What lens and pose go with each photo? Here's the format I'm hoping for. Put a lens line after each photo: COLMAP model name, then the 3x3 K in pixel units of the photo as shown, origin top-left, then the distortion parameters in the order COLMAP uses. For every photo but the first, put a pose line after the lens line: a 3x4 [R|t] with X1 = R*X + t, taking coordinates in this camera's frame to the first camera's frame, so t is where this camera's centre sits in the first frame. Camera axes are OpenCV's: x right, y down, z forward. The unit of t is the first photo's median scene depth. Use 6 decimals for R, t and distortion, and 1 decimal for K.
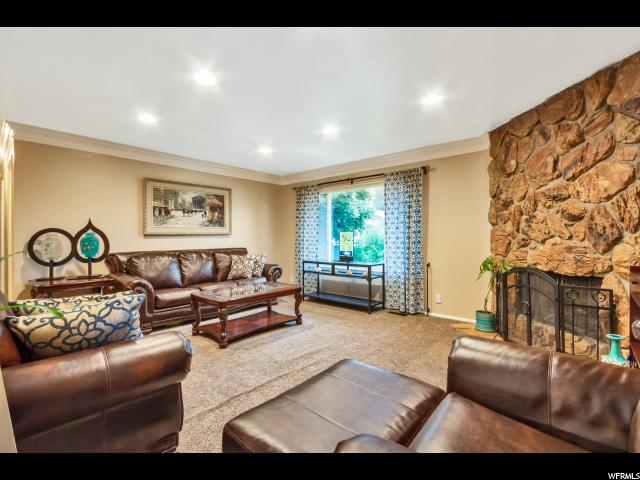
lens RADIAL K [[296.4, 0, 320.0], [0, 296.4, 240.0], [0, 0, 1]] dist [-0.001781, -0.000078]
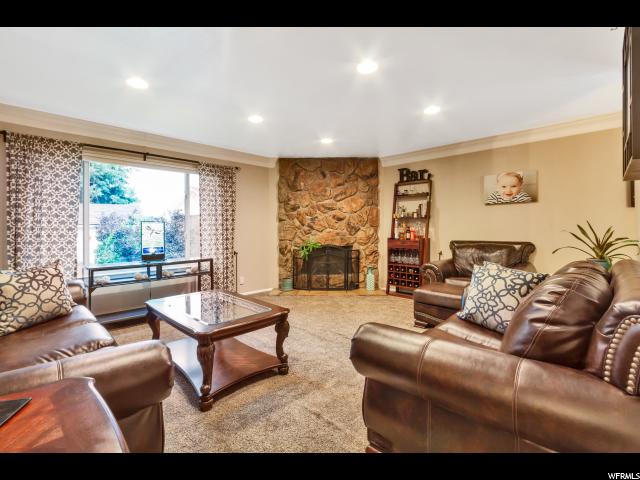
lens RADIAL K [[296.4, 0, 320.0], [0, 296.4, 240.0], [0, 0, 1]] dist [-0.001781, -0.000078]
pose [[0.056530, -0.035953, 0.997753, -1.087893], [0.018963, 0.999210, 0.034931, -0.002088], [-0.998221, 0.016946, 0.057167, 0.866096]]
